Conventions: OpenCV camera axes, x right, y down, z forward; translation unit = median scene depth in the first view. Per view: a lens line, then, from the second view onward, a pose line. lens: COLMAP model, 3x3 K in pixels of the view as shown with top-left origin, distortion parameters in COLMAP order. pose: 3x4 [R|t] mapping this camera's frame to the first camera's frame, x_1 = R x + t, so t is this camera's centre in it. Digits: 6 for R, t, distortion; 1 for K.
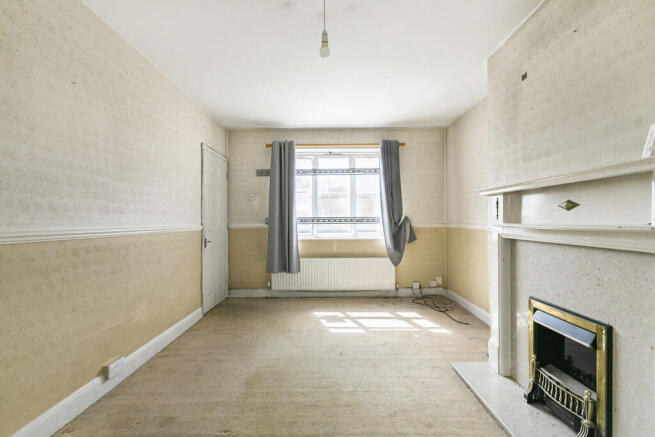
lens RADIAL K [[295.3, 0, 327.4], [0, 295.3, 219.7], [0, 0, 1]] dist [0.000303, -0.001488]
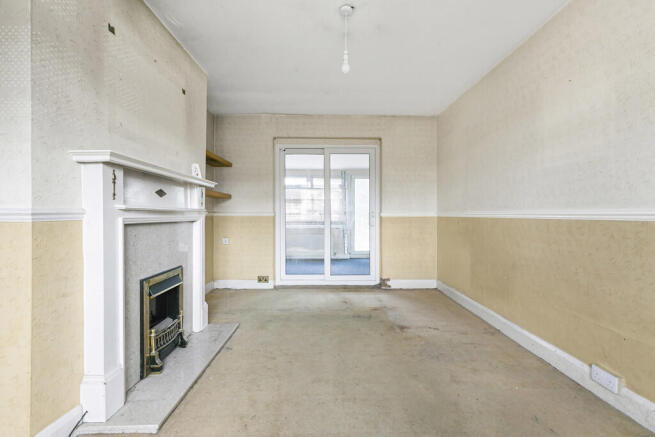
lens RADIAL K [[295.3, 0, 327.8], [0, 295.3, 217.3], [0, 0, 1]] dist [0.000303, -0.001488]
pose [[-0.999905, 0.001346, -0.013725, 0.079999], [0.001316, 0.999997, 0.002235, 0.050087], [0.013728, 0.002217, -0.999903, 2.020669]]
